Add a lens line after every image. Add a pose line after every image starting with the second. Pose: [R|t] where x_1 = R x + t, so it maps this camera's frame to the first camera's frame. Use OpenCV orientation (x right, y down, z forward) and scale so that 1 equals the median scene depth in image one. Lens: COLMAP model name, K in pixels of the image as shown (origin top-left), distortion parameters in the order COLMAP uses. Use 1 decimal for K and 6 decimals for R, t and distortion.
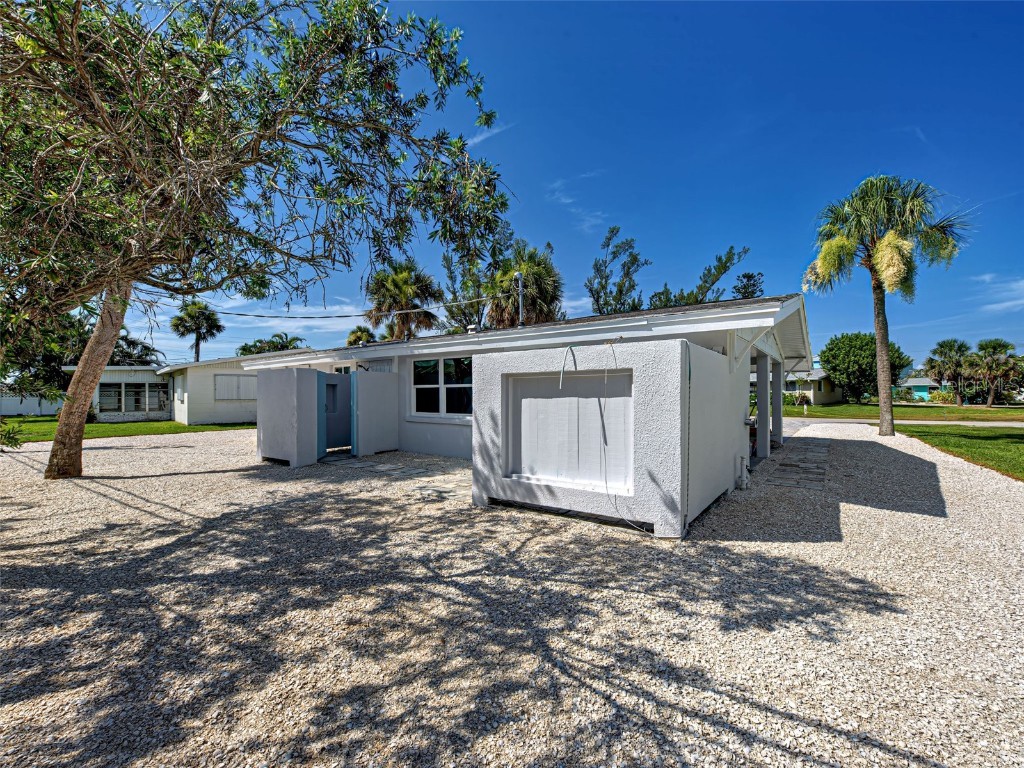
lens RADIAL K [[510.0, 0, 512.0], [0, 510.0, 384.0], [0, 0, 1]] dist [0.023872, -0.021984]
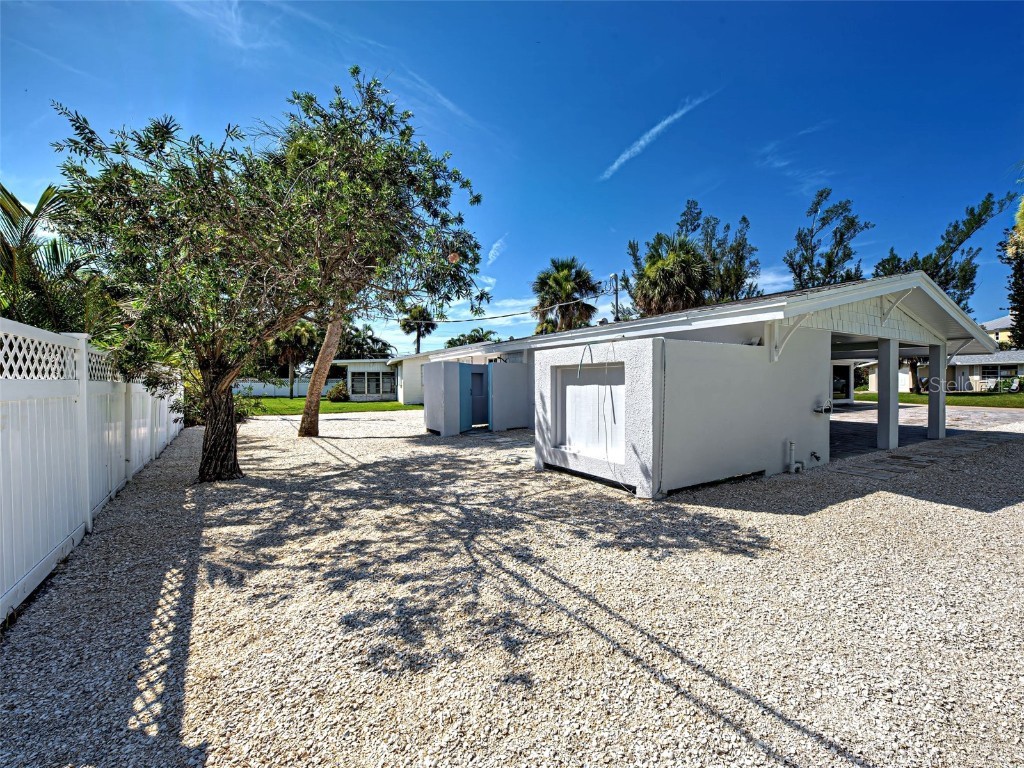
lens RADIAL K [[511.0, 0, 512.0], [0, 511.0, 384.0], [0, 0, 1]] dist [0.001564, 0.000457]
pose [[0.917475, 0.001365, -0.397792, 0.417667], [0.010139, 0.999589, 0.026814, -0.011108], [0.397665, -0.028635, 0.917084, -0.215650]]
